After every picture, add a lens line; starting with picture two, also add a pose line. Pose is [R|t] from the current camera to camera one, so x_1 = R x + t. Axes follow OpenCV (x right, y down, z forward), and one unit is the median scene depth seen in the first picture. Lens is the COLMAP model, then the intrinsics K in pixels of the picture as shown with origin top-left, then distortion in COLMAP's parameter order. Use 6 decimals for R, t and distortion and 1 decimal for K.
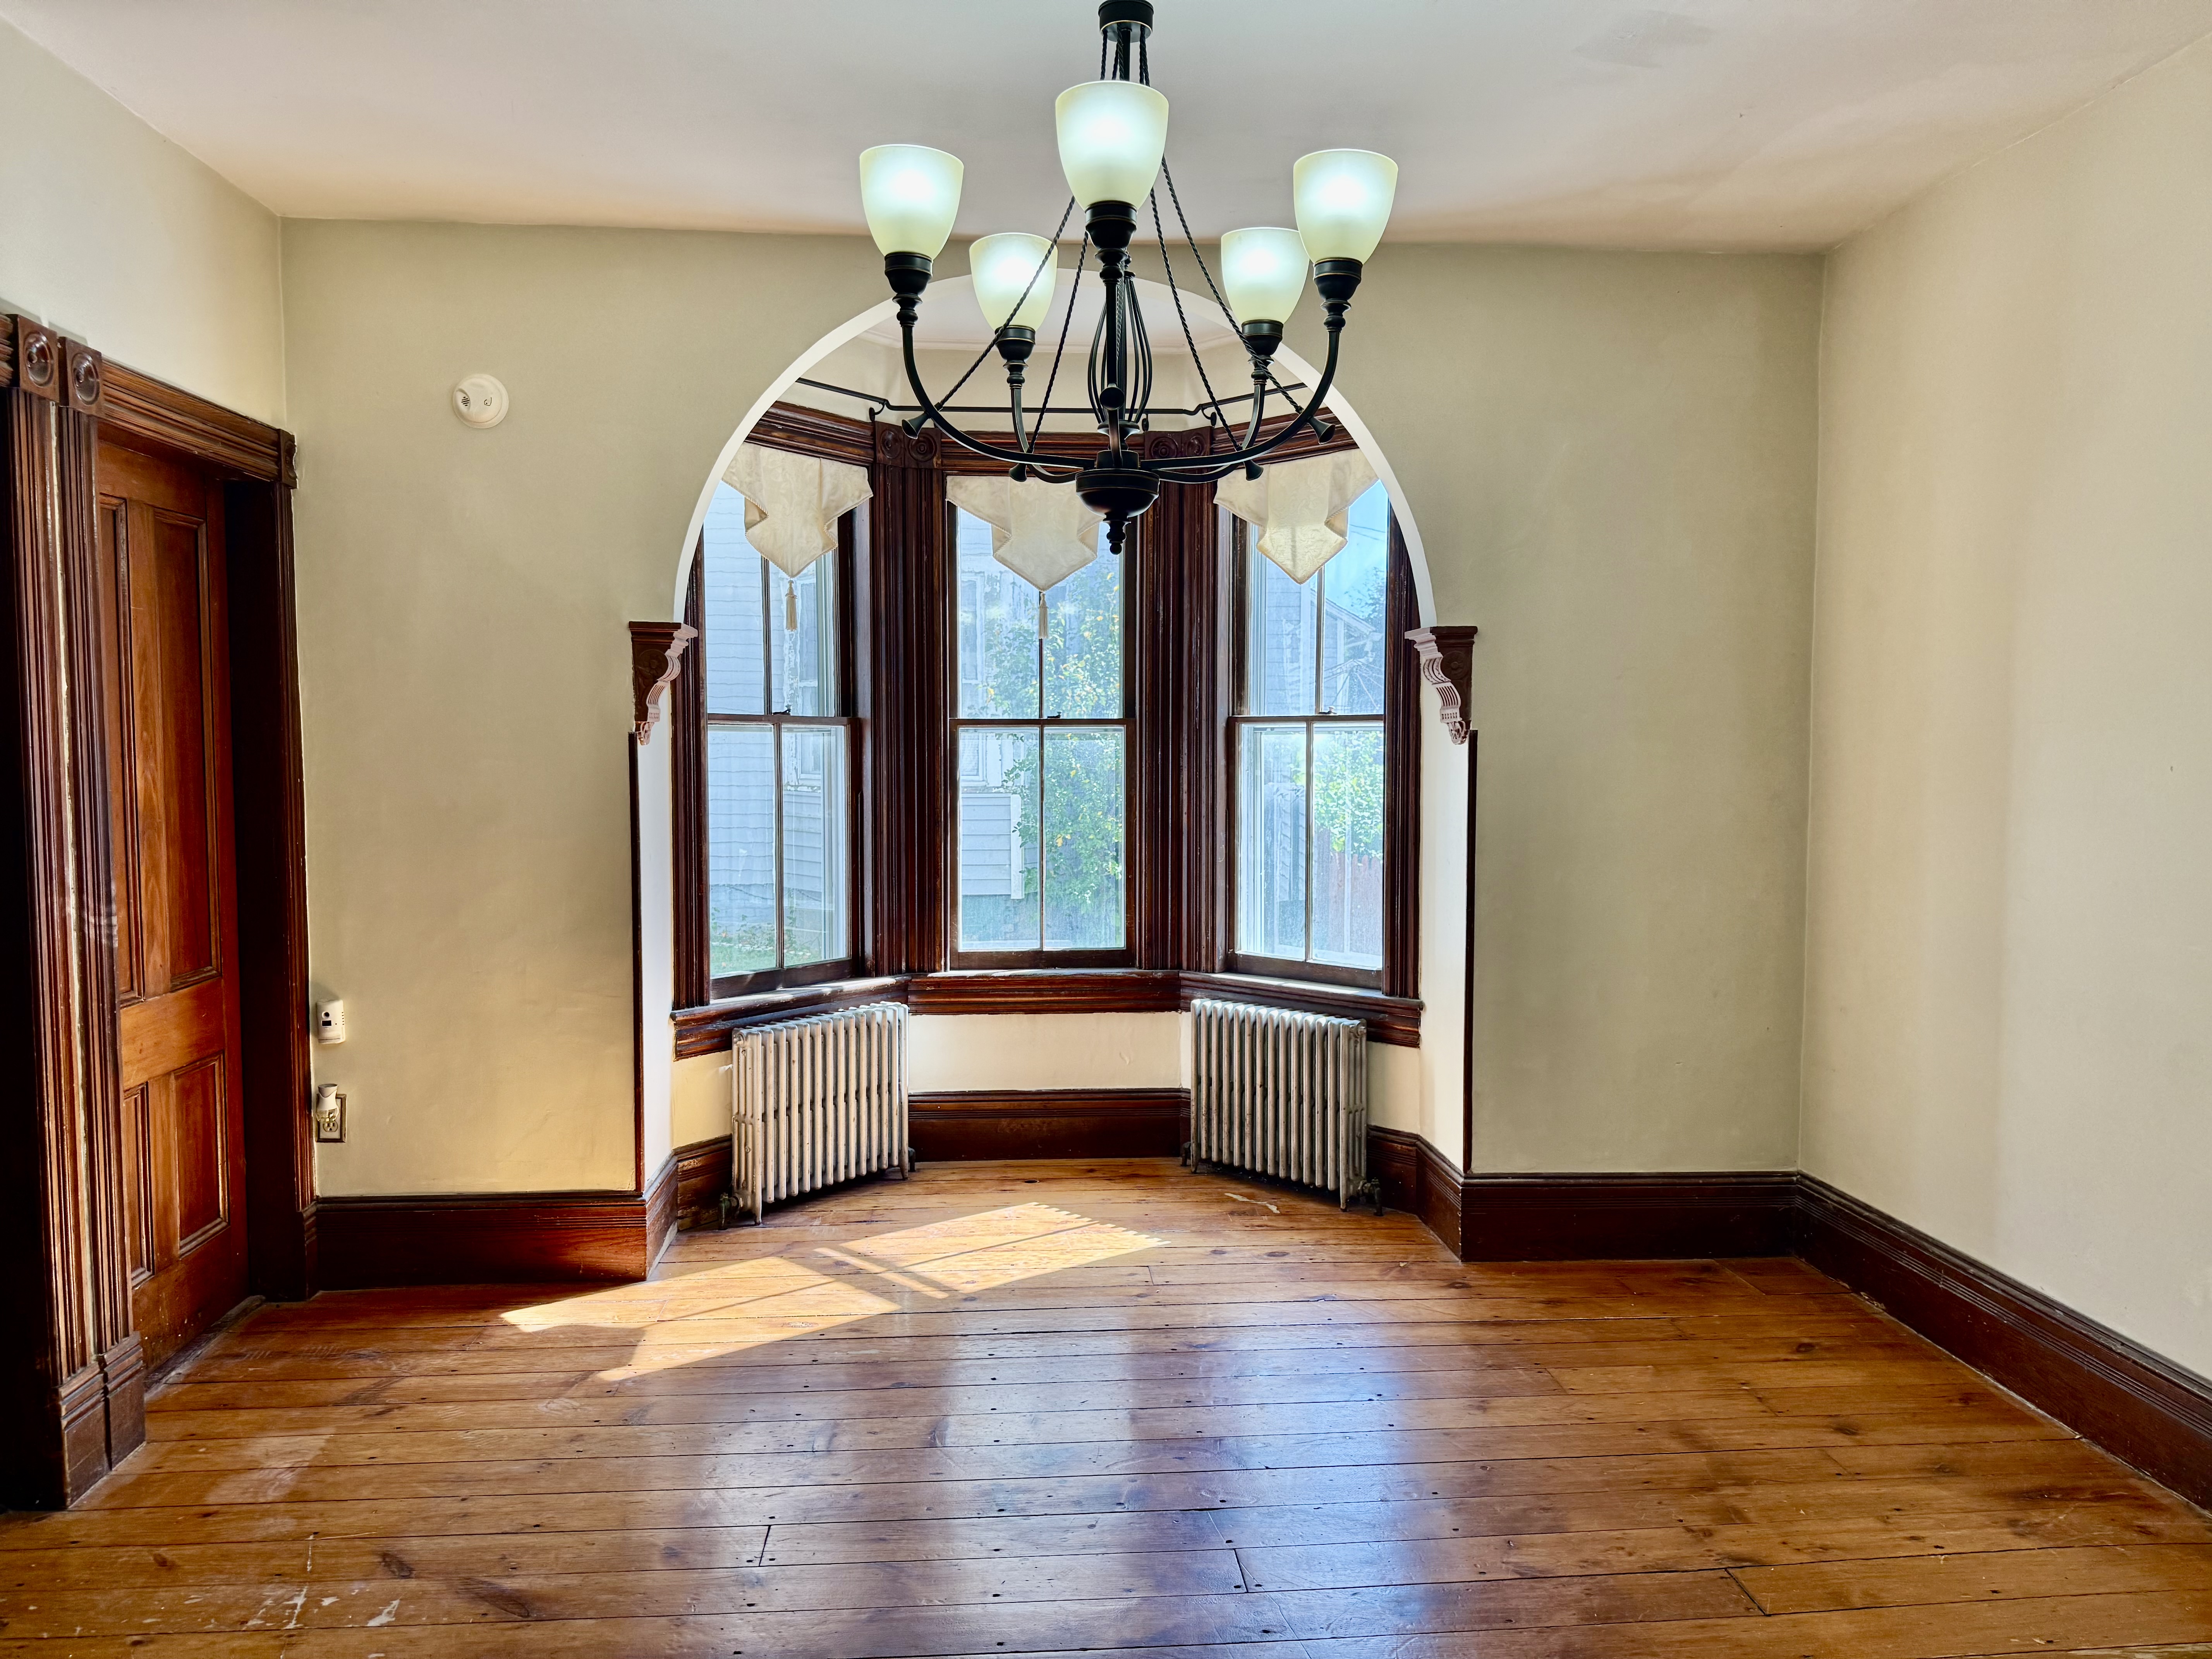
lens RADIAL K [[1571.6, 0, 1099.2], [0, 1571.6, 811.1], [0, 0, 1]] dist [0.068647, -0.087866]
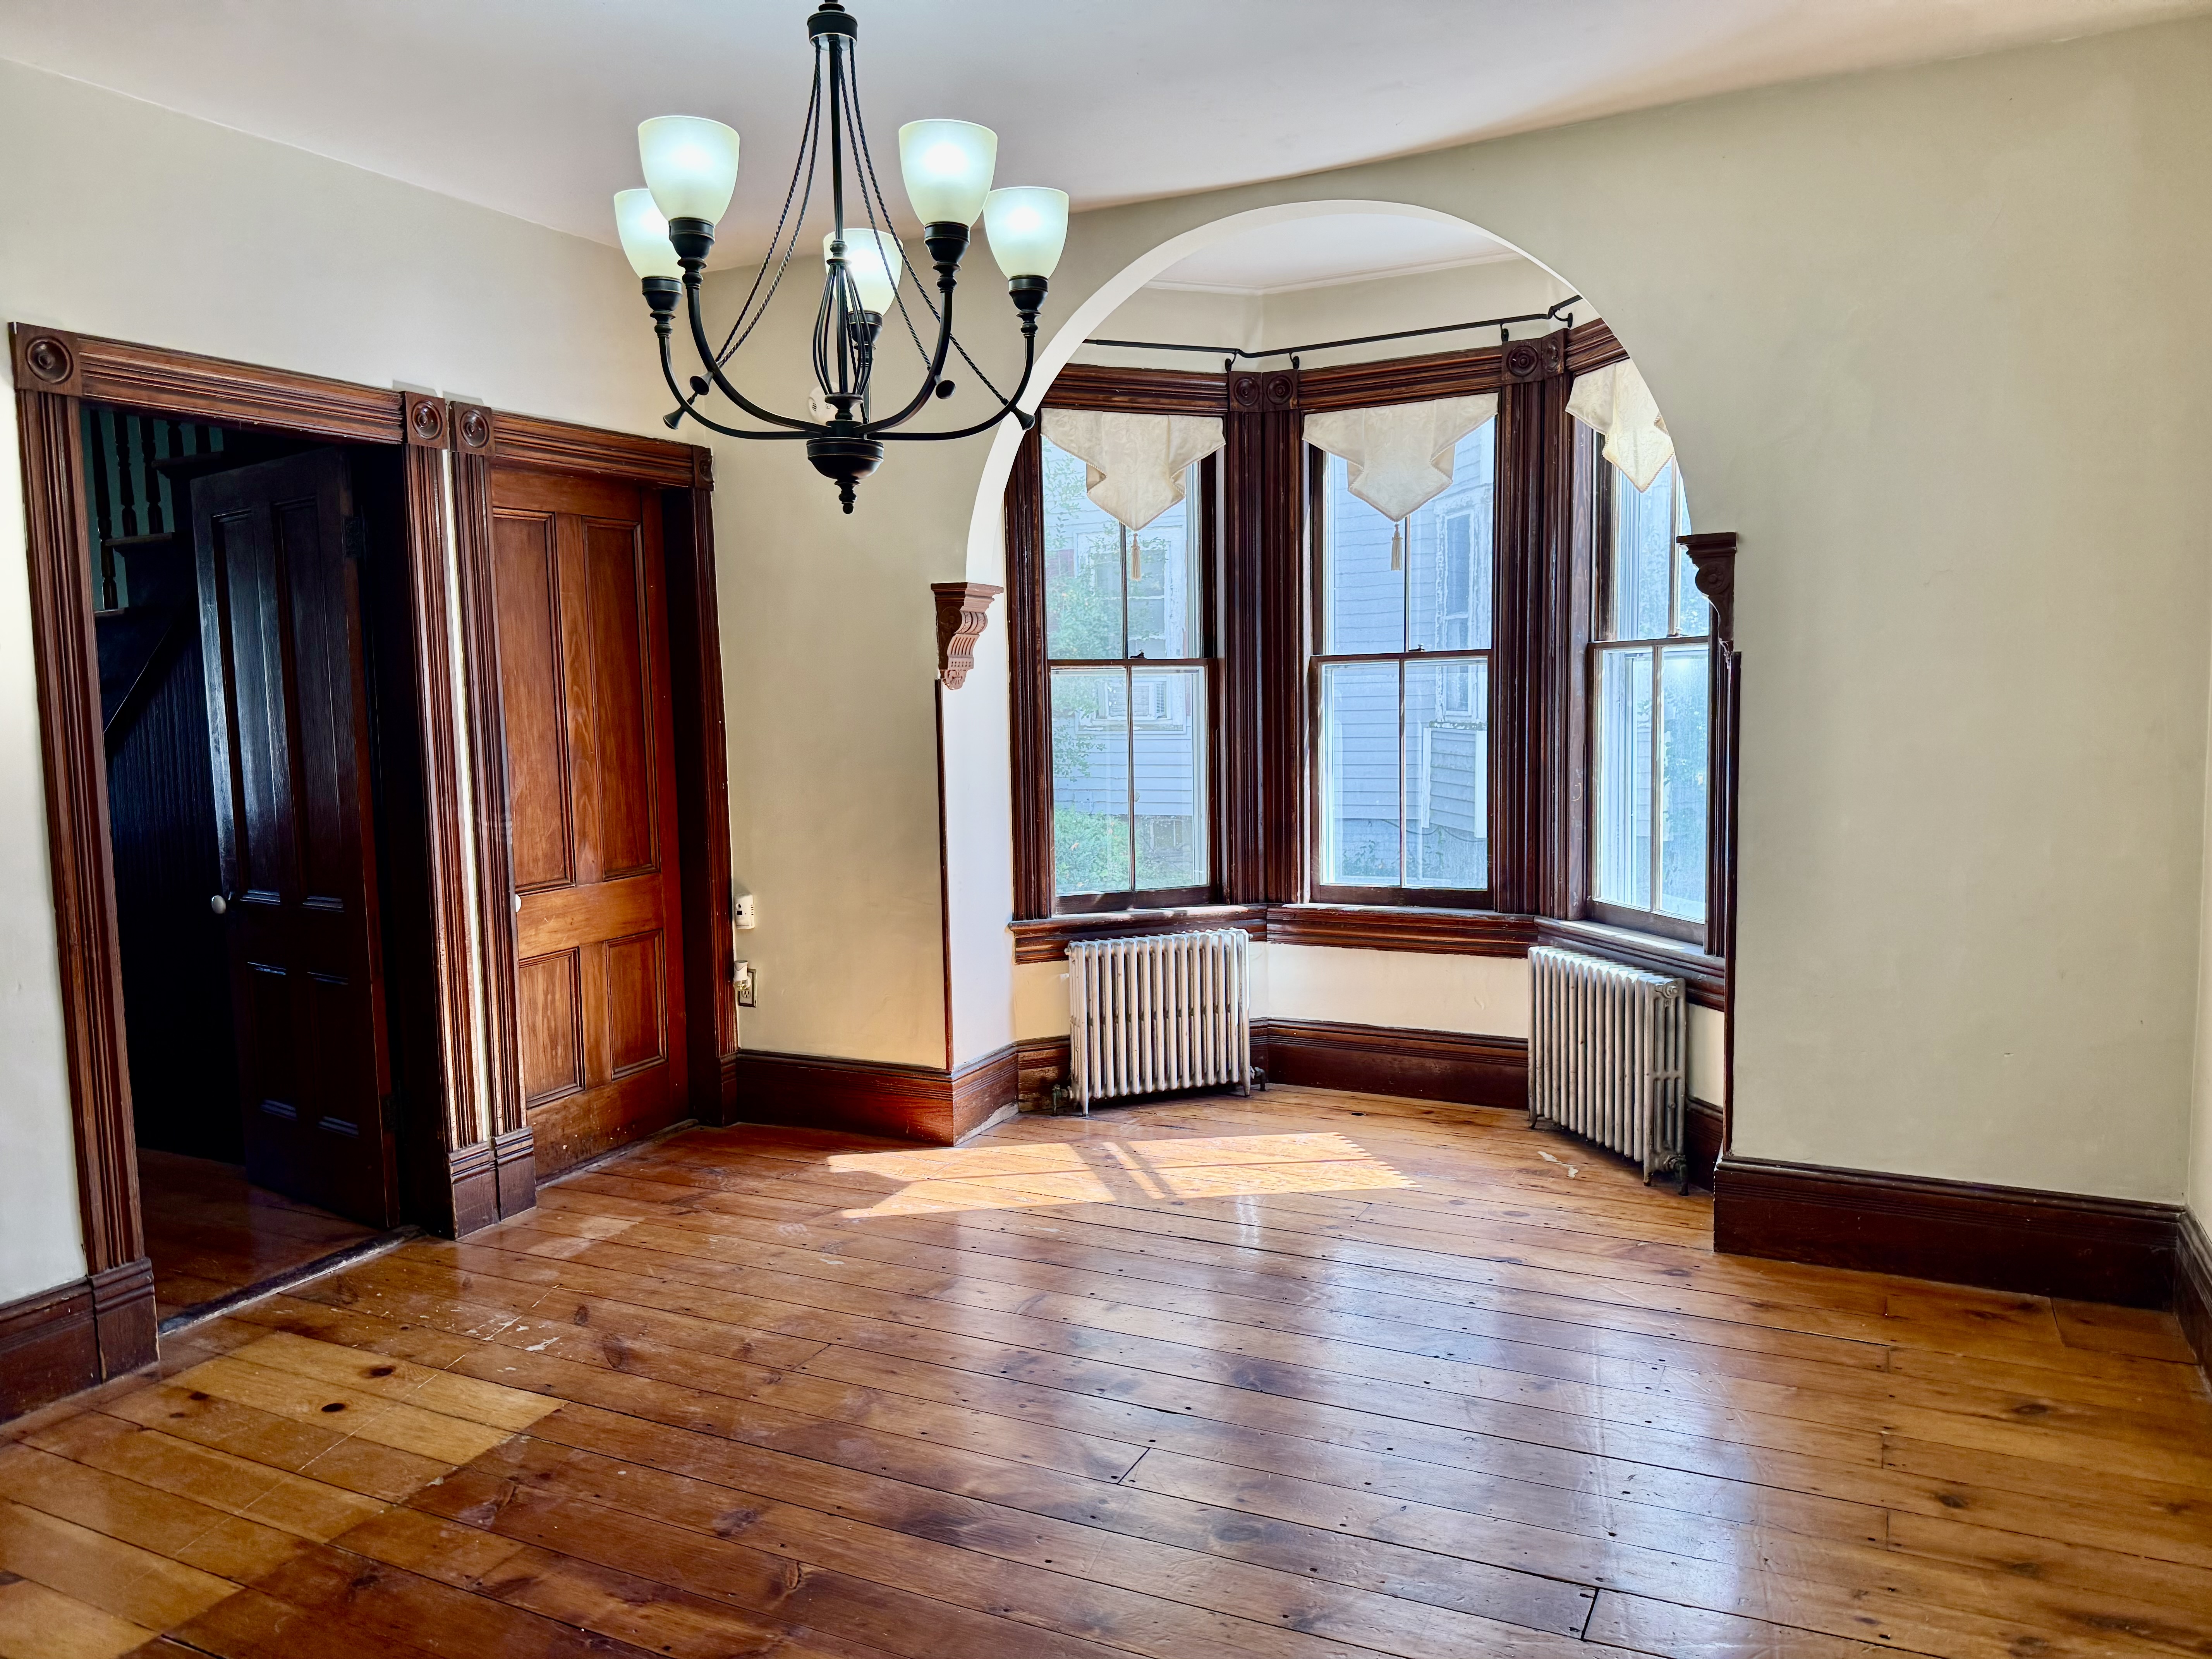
lens RADIAL K [[1571.6, 0, 1114.6], [0, 1571.6, 811.6], [0, 0, 1]] dist [0.068647, -0.087866]
pose [[0.859312, 0.020570, -0.511038, 0.401737], [0.000065, 0.999187, 0.040327, 0.001187], [0.511452, -0.034687, 0.858612, 0.069963]]
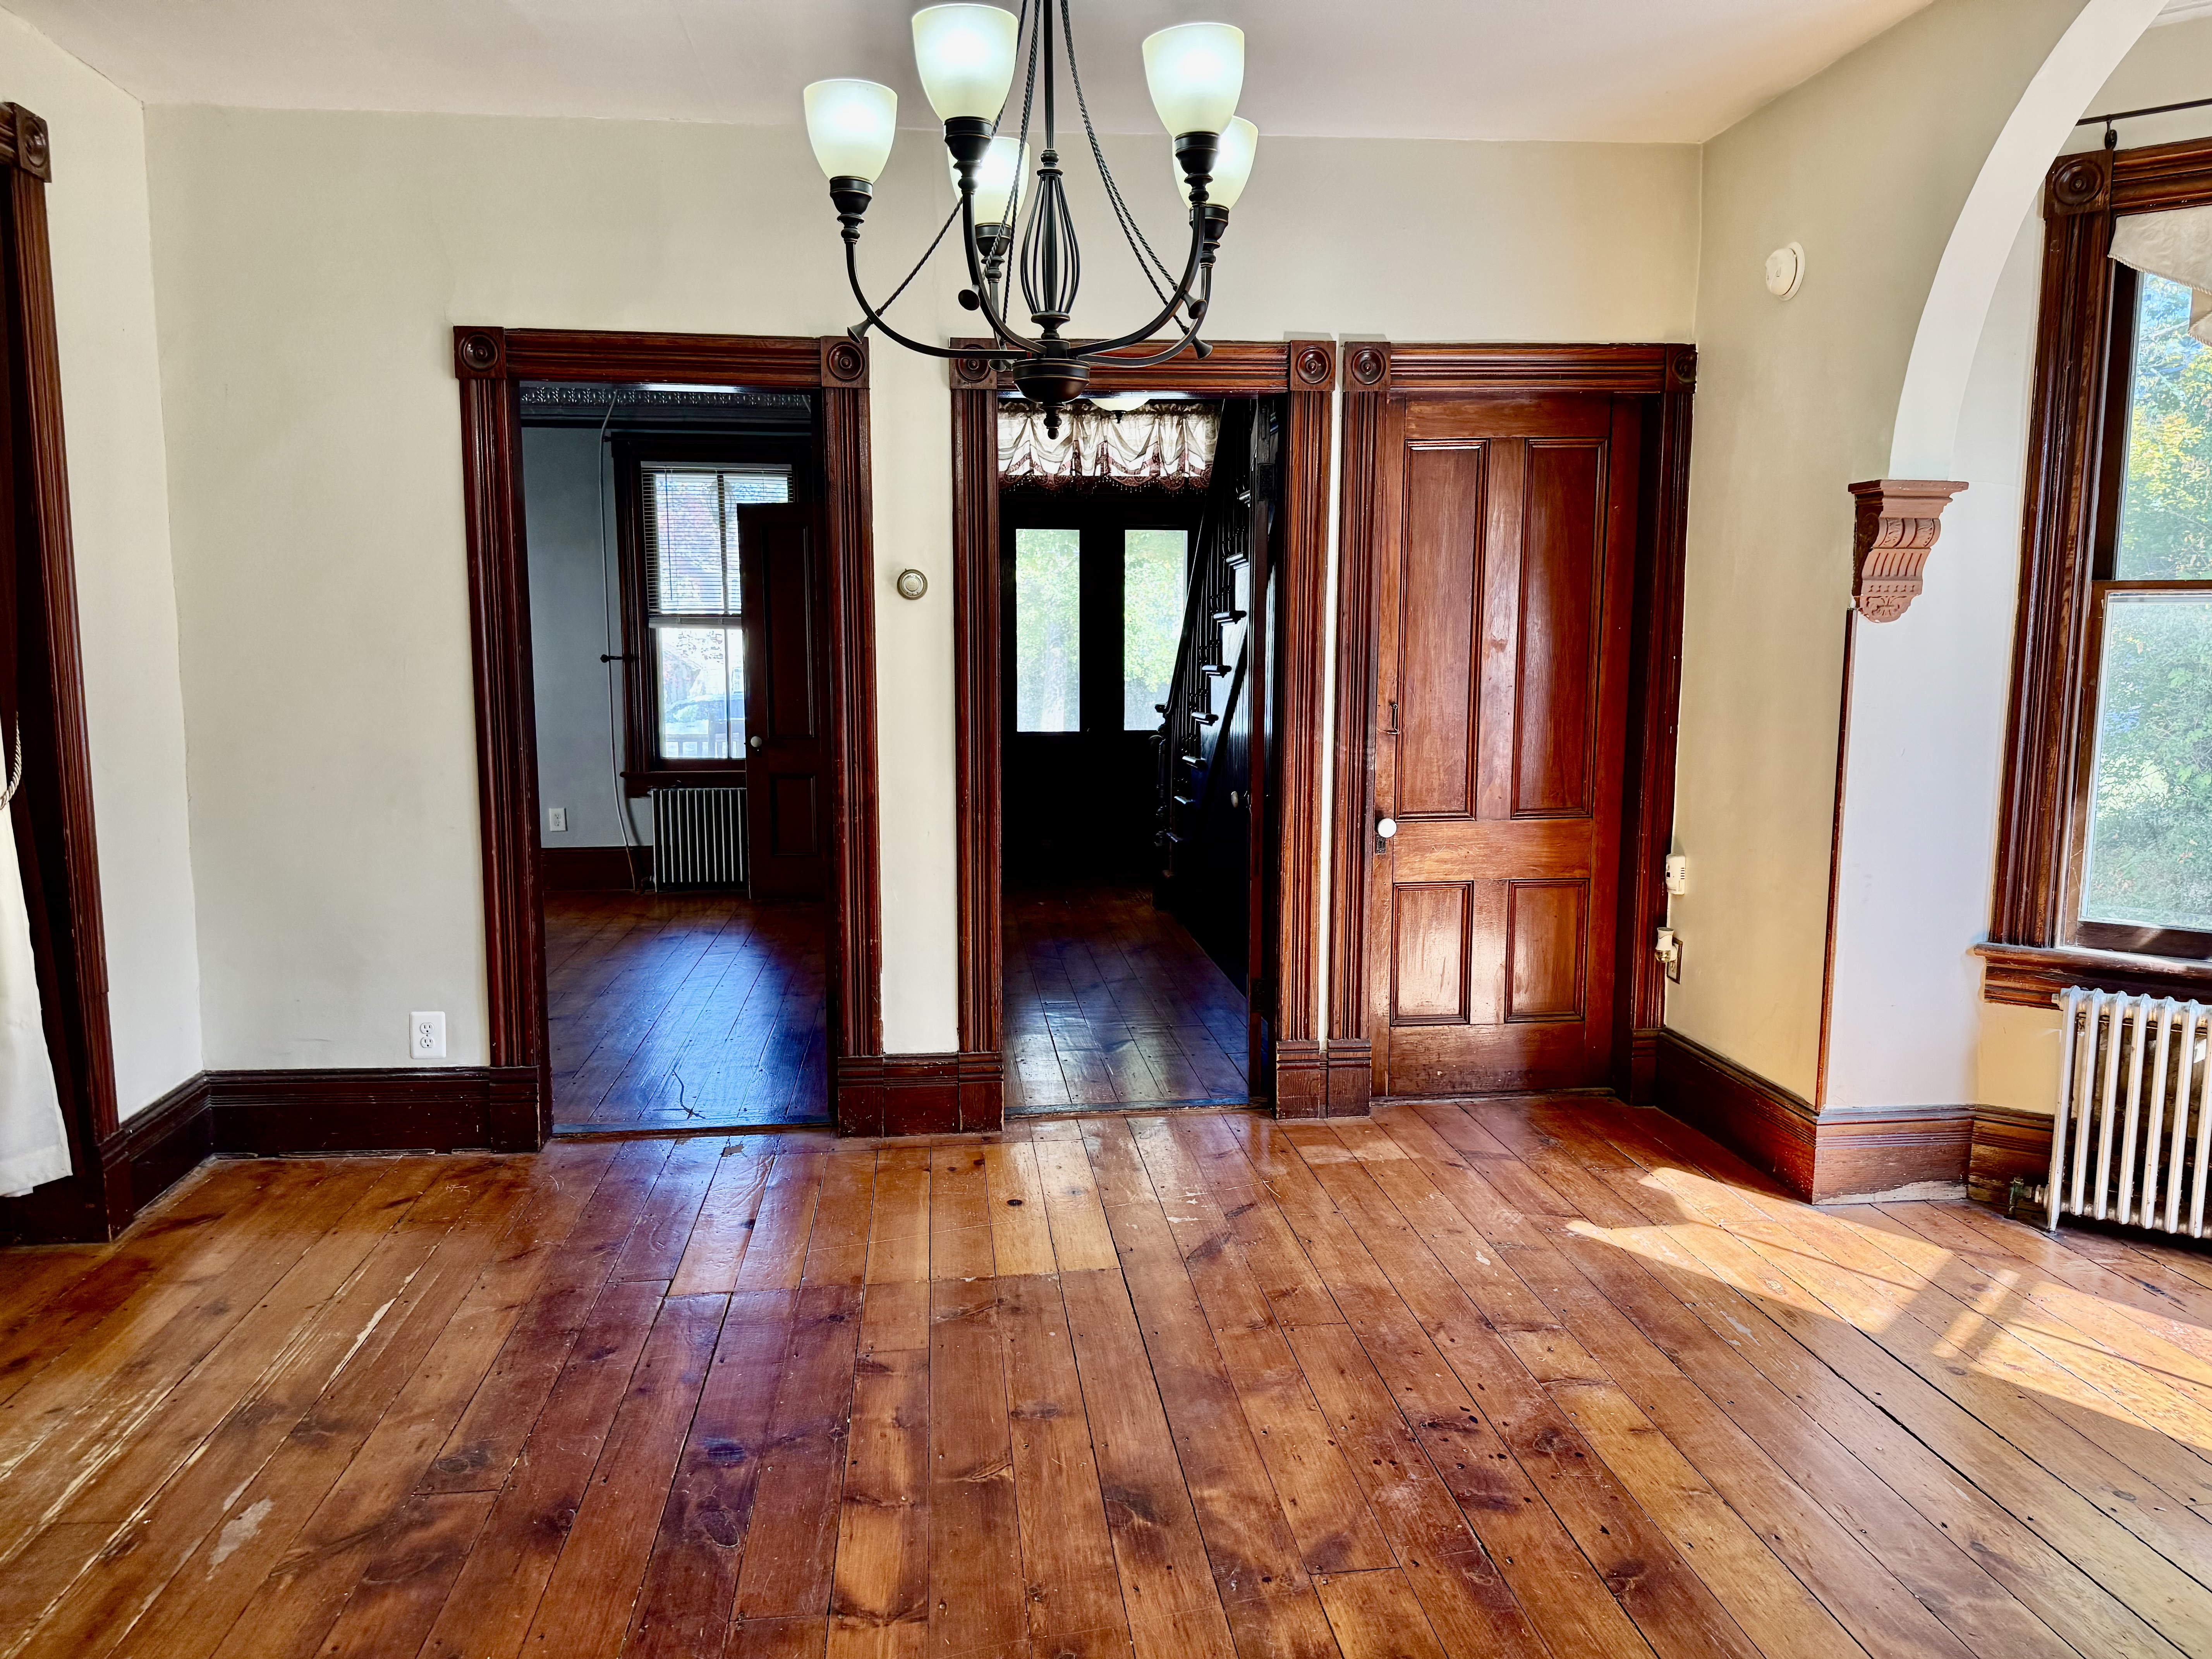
lens RADIAL K [[1571.6, 0, 1079.8], [0, 1571.6, 817.5], [0, 0, 1]] dist [0.068647, -0.087866]
pose [[0.006072, 0.112058, -0.993683, 0.599718], [-0.041149, 0.992888, 0.111717, -0.014495], [0.999135, 0.040211, 0.010640, 0.548968]]
